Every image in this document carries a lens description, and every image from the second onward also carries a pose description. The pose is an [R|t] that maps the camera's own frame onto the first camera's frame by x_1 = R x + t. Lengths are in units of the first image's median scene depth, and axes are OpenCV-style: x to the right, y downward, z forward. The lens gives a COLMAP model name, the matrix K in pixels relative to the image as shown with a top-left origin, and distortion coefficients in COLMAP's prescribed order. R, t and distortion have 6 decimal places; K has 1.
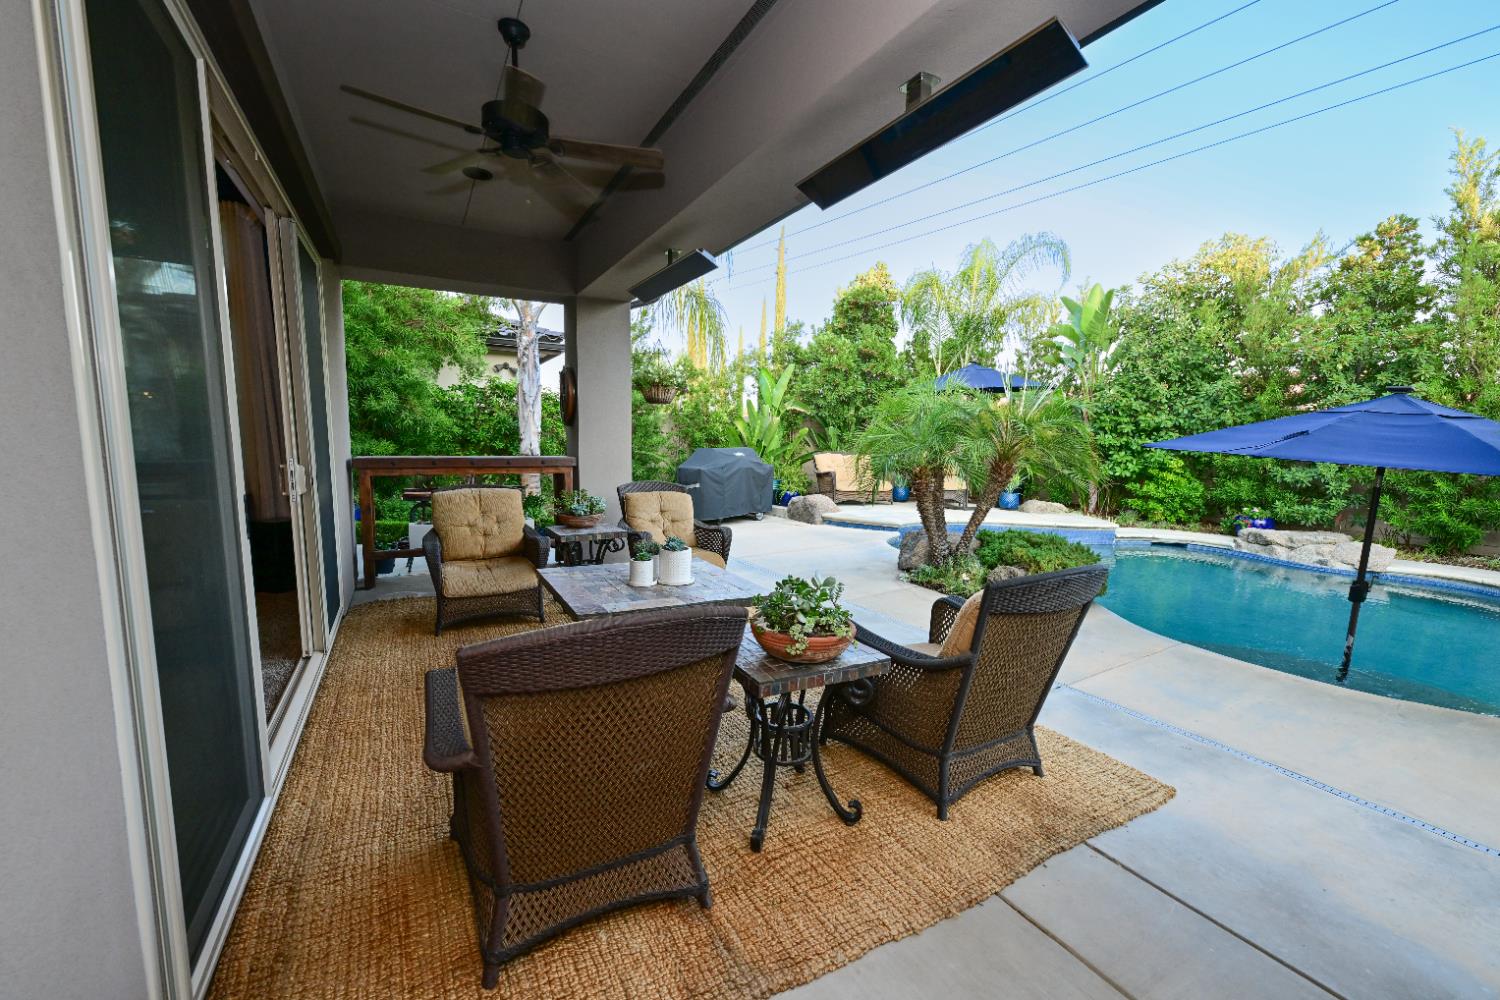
lens RADIAL K [[598.0, 0, 745.3], [0, 598.0, 506.2], [0, 0, 1]] dist [-0.001102, 0.000520]
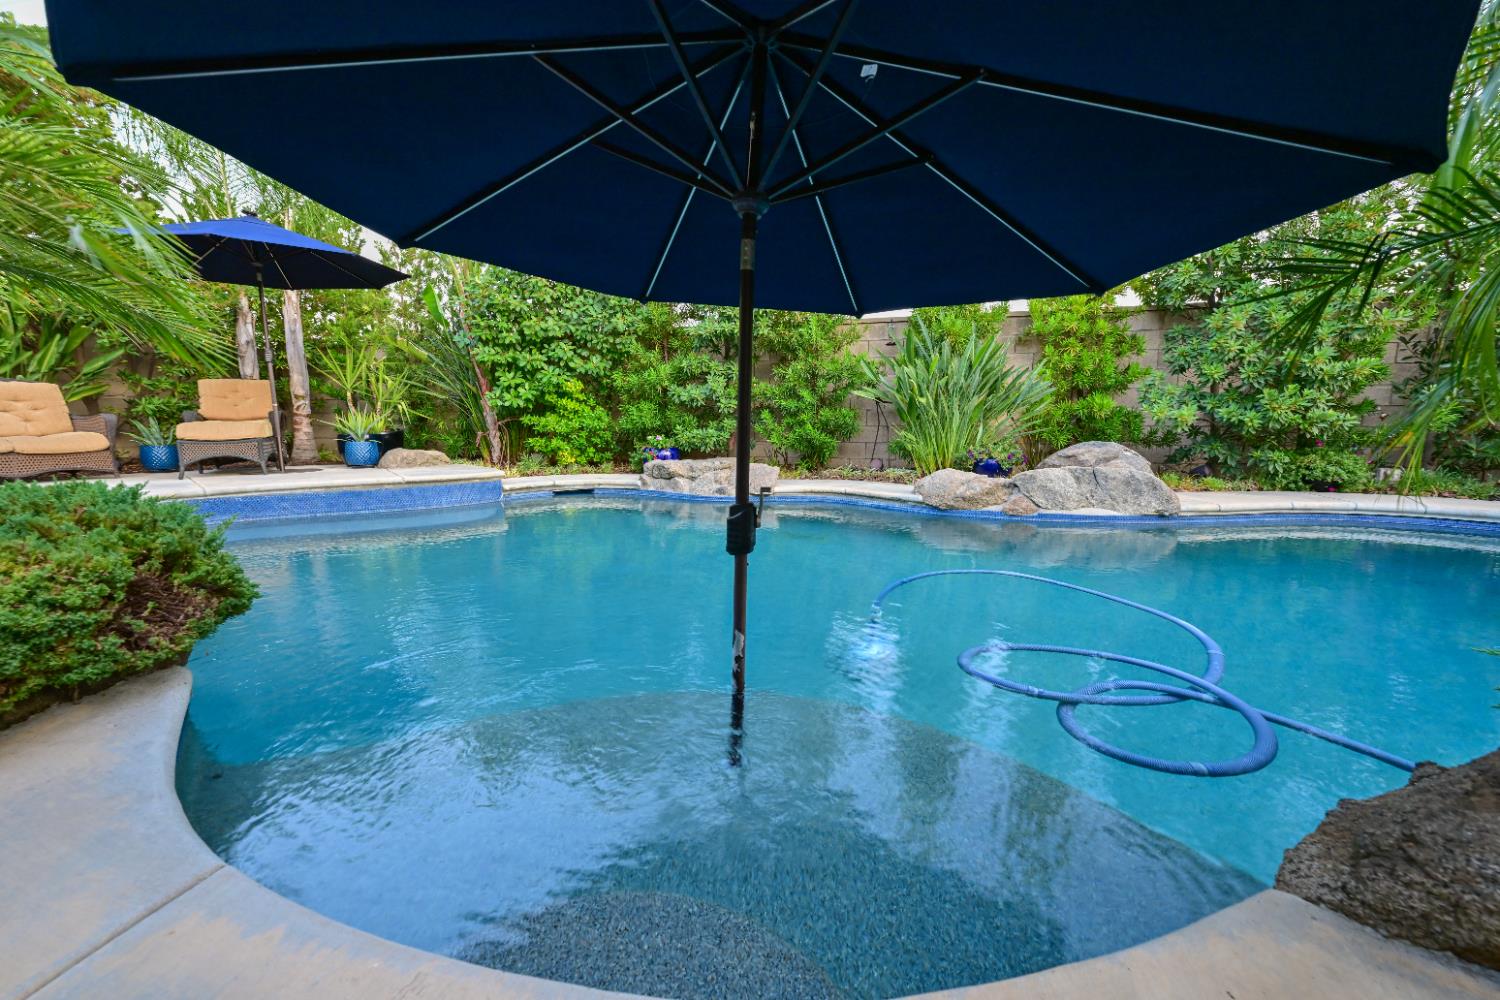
lens RADIAL K [[591.6, 0, 745.1], [0, 591.6, 504.1], [0, 0, 1]] dist [-0.002014, 0.000439]
pose [[0.705535, -0.122482, 0.698010, 0.354827], [0.096927, 0.992373, 0.076163, 0.044999], [-0.702015, 0.013920, 0.712026, 0.336437]]
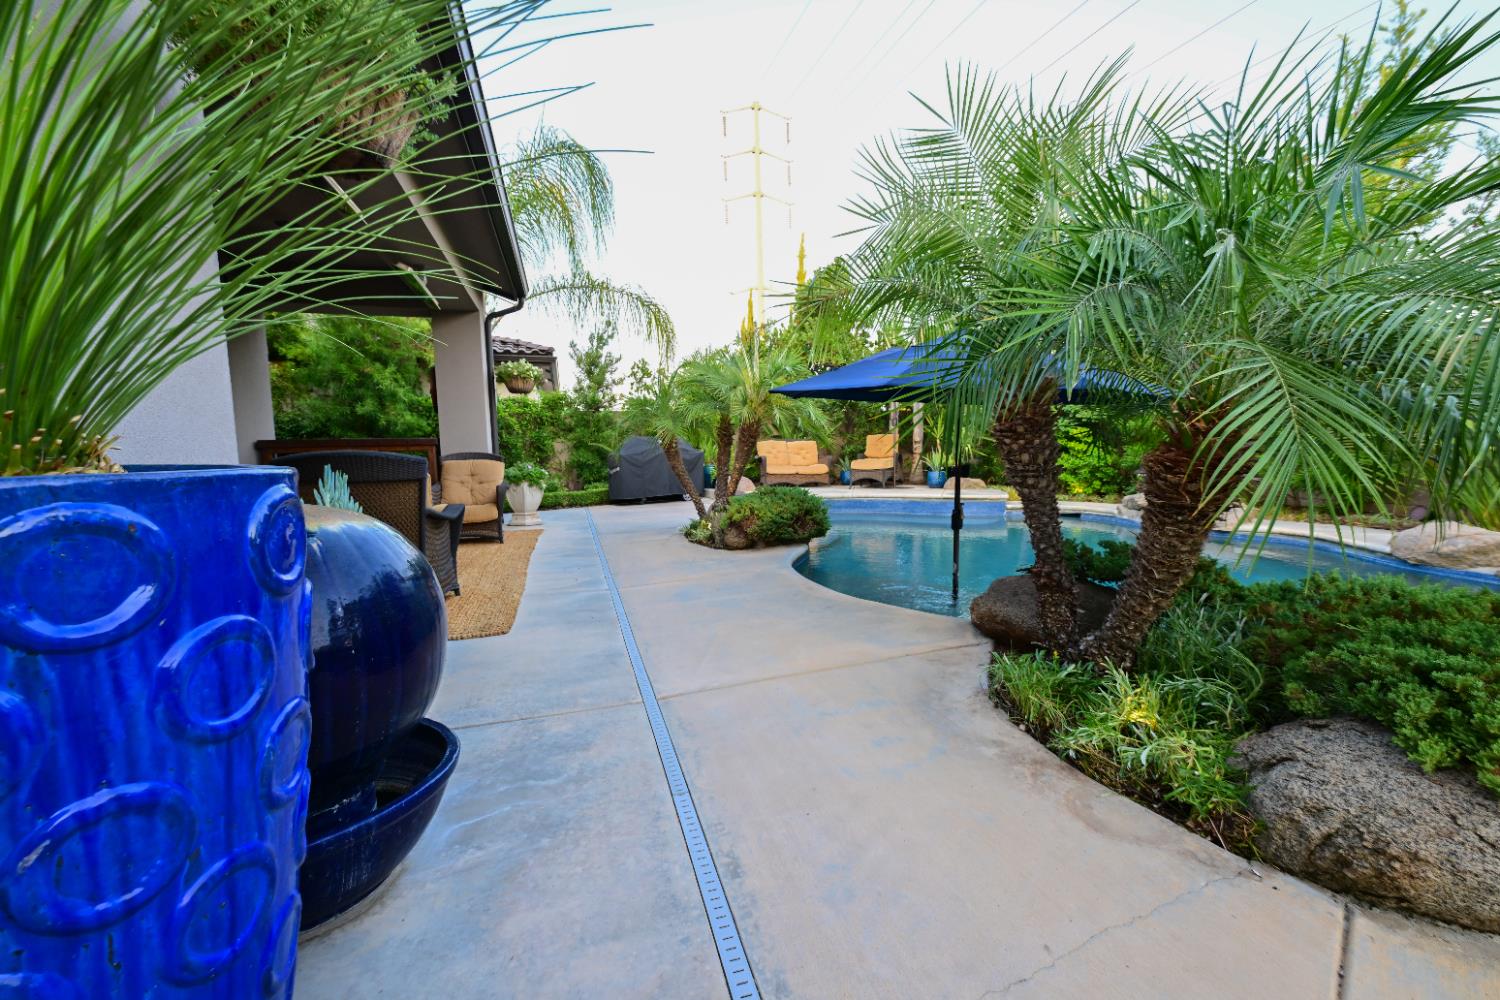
lens RADIAL K [[591.6, 0, 745.1], [0, 591.6, 504.1], [0, 0, 1]] dist [-0.002014, 0.000439]
pose [[0.975672, -0.015573, -0.218680, 0.431379], [0.010686, 0.999666, -0.023510, 0.066059], [0.218973, 0.020601, 0.975513, -0.047269]]
